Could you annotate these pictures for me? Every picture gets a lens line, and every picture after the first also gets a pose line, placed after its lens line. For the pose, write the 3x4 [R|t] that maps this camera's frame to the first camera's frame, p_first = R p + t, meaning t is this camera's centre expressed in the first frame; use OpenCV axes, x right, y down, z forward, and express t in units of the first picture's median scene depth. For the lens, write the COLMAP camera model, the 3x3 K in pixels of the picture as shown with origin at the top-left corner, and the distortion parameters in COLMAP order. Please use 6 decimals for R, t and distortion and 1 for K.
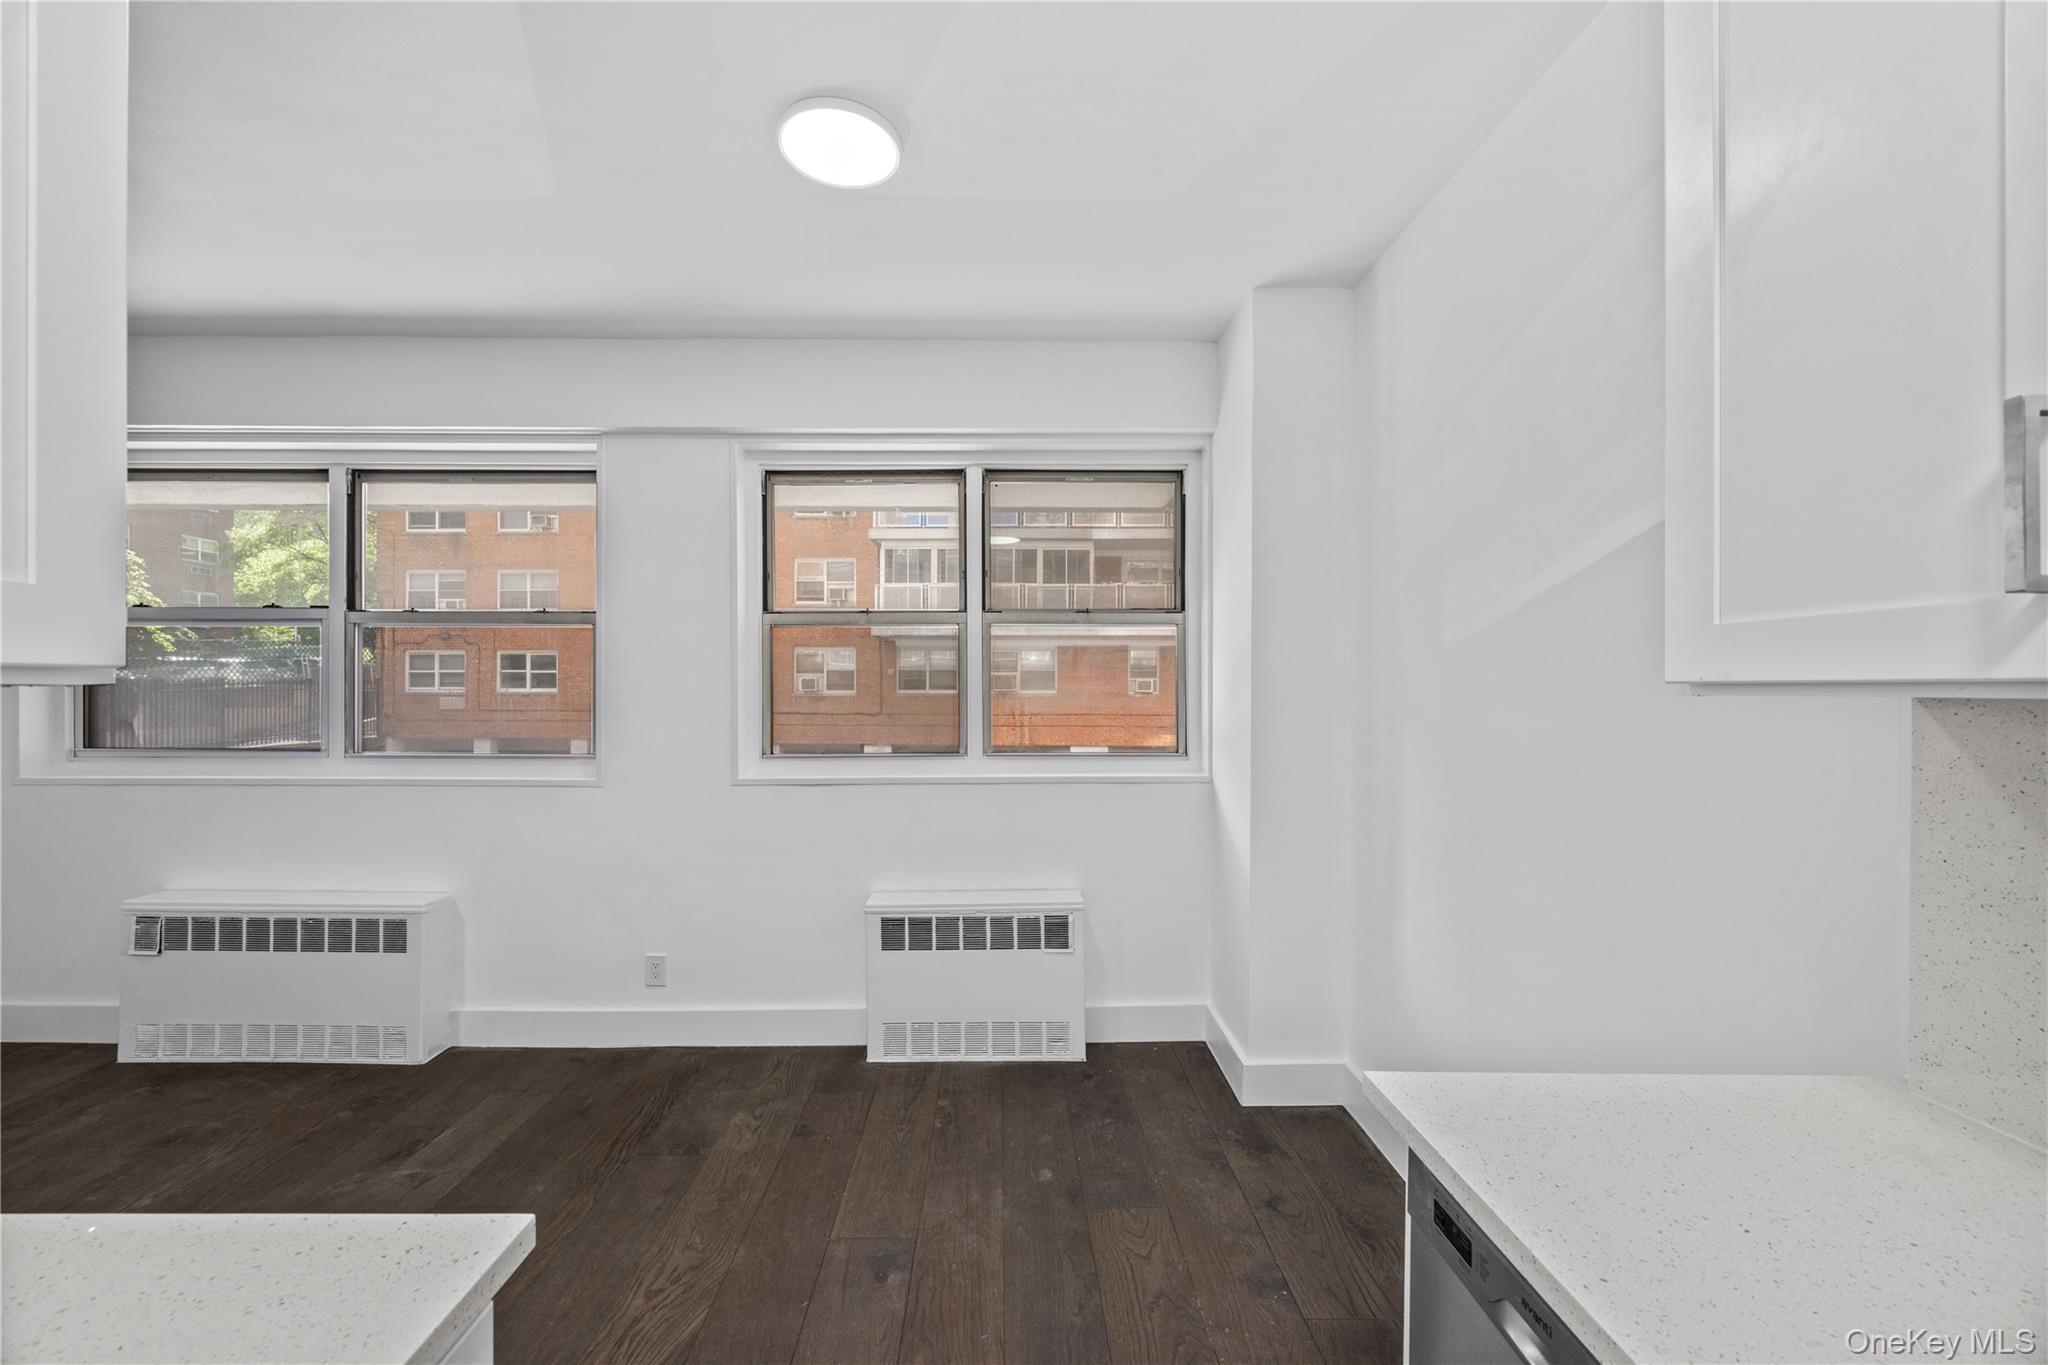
lens RADIAL K [[792.1, 0, 1009.1], [0, 792.1, 696.0], [0, 0, 1]] dist [-0.001539, 0.000409]
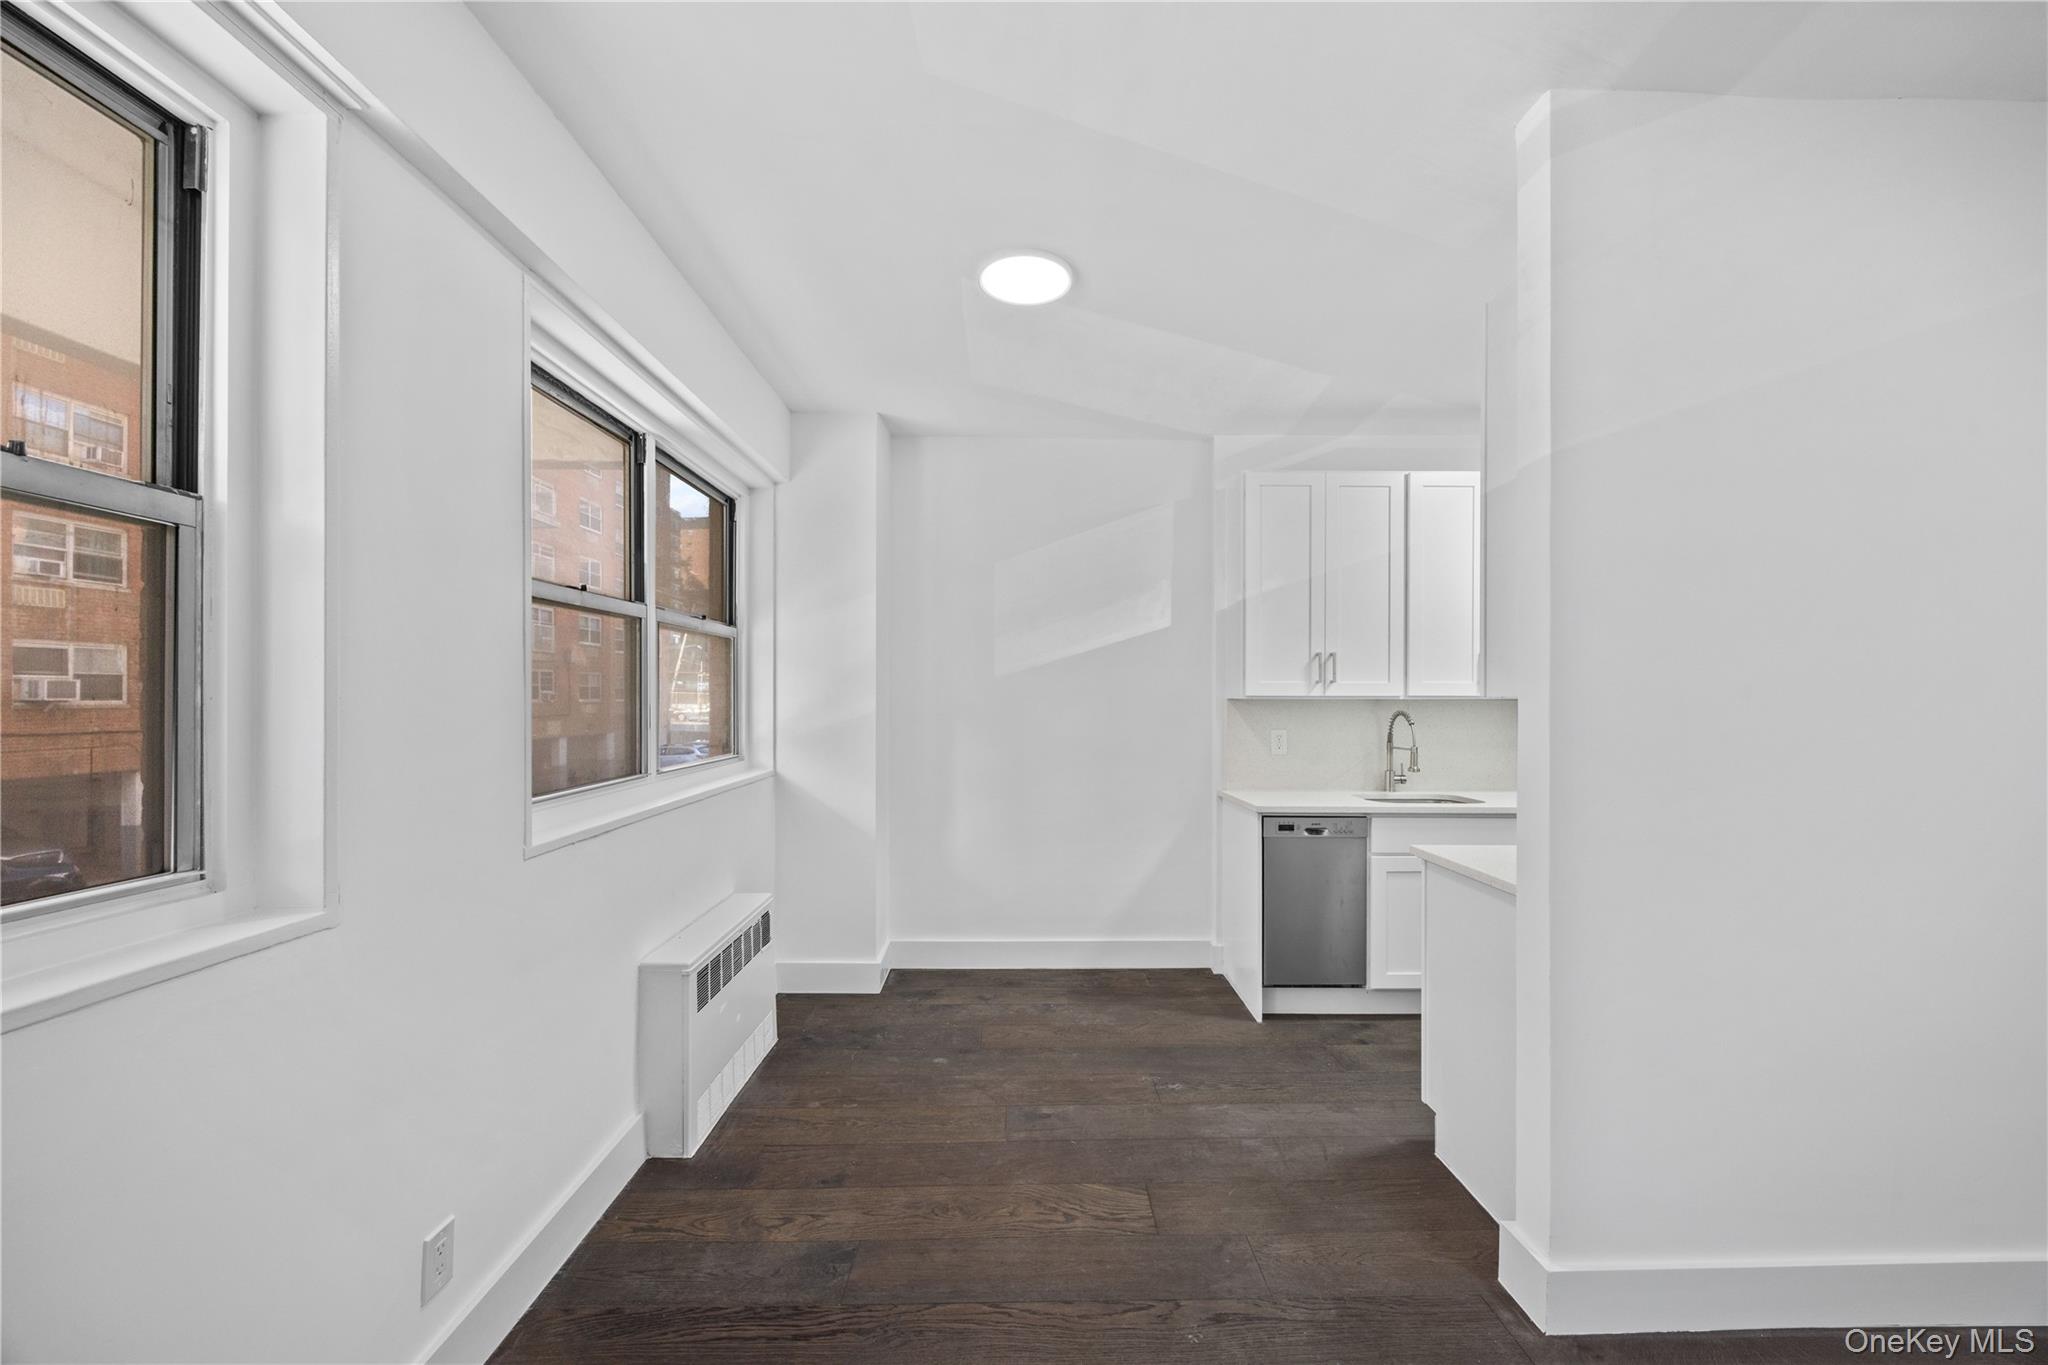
lens RADIAL K [[792.1, 0, 1030.7], [0, 792.1, 700.0], [0, 0, 1]] dist [-0.001539, 0.000409]
pose [[-0.003349, -0.005620, 0.999979, -0.962976], [0.006988, 0.999960, 0.005643, -0.007644], [-0.999970, 0.007007, -0.003310, 0.633235]]
